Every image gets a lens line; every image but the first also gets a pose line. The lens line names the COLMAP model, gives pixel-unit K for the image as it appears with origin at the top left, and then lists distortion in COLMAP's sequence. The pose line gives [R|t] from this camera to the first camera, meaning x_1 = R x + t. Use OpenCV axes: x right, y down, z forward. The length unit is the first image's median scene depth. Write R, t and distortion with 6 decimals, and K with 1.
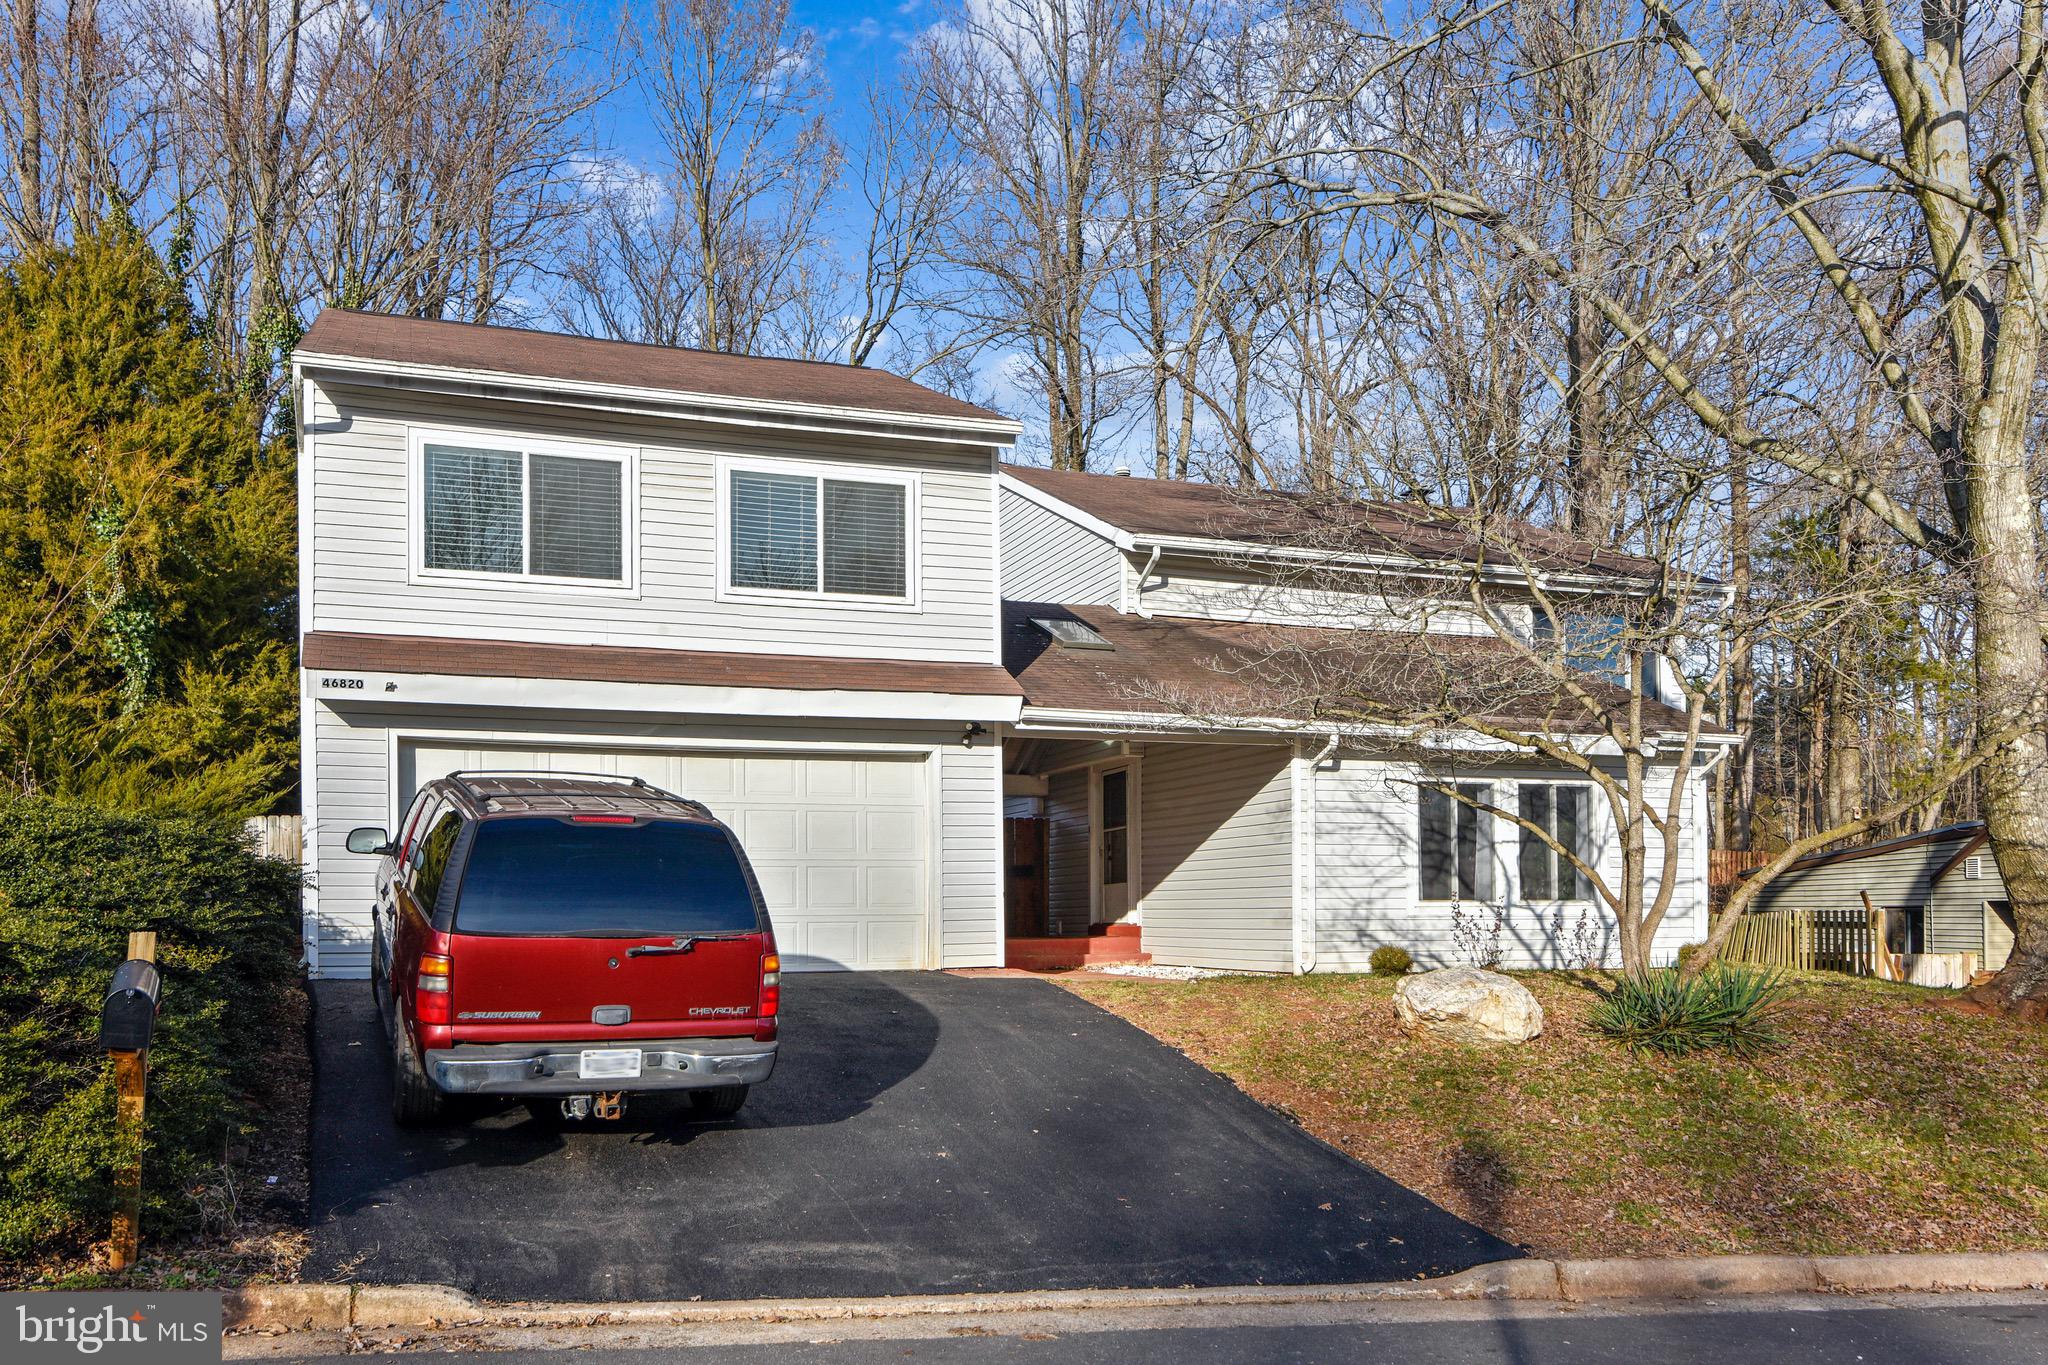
lens RADIAL K [[1683.7, 0, 1024.0], [0, 1683.7, 682.5], [0, 0, 1]] dist [-0.001172, 0.003613]
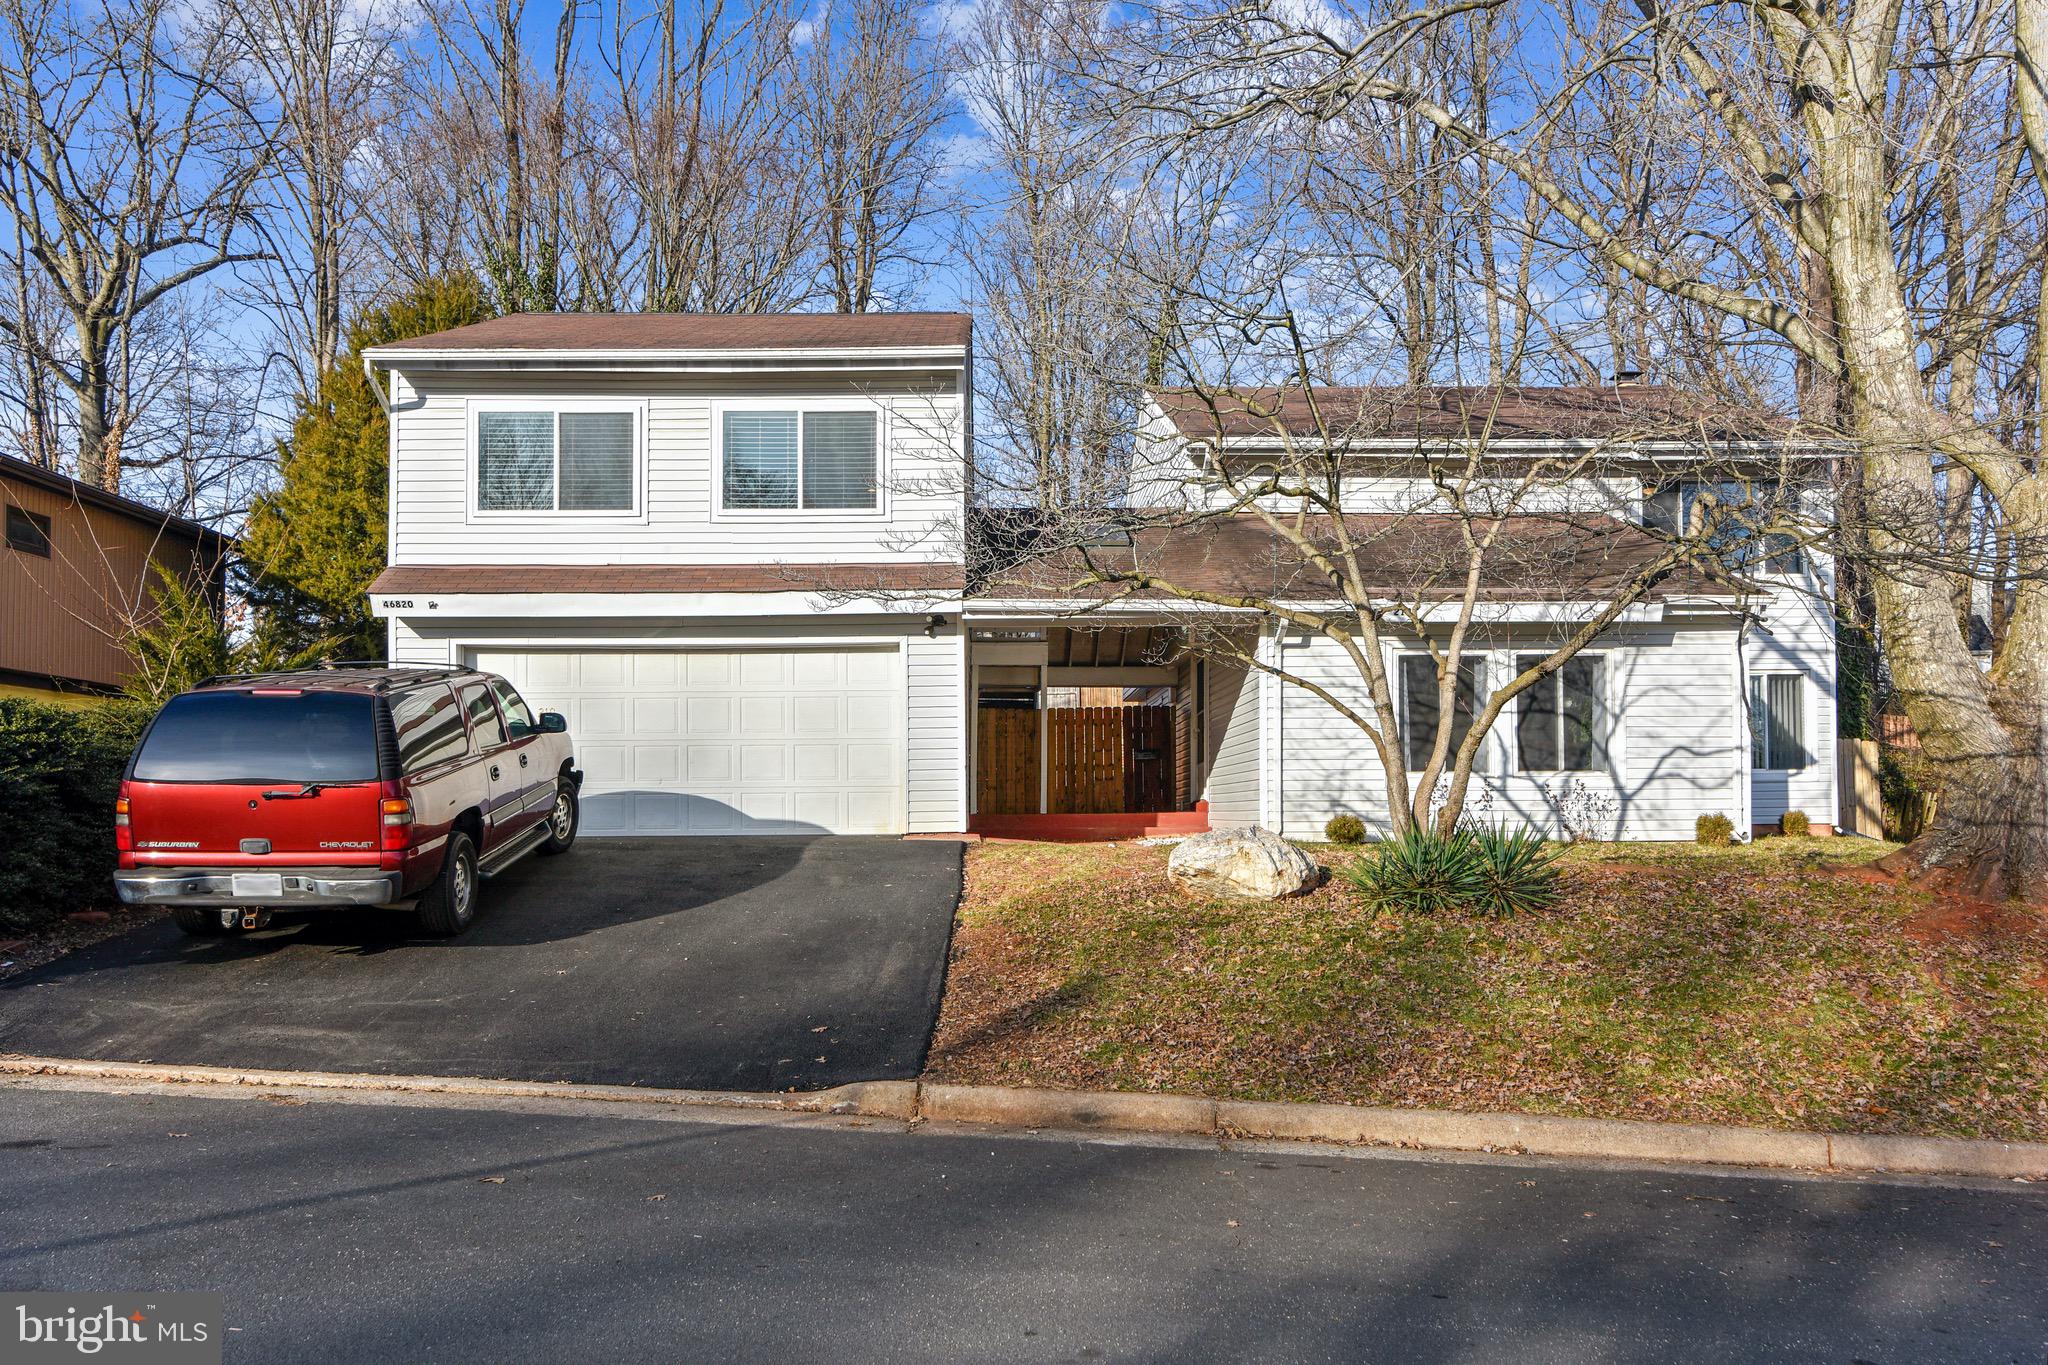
lens RADIAL K [[1507.9, 0, 1024.1], [0, 1507.9, 590.2], [0, 0, 1]] dist [-0.002191, 0.001098]
pose [[0.941258, -0.050761, -0.333851, 0.375733], [0.047012, 0.998708, -0.019304, 0.030348], [0.334399, 0.002475, 0.942428, 0.071369]]
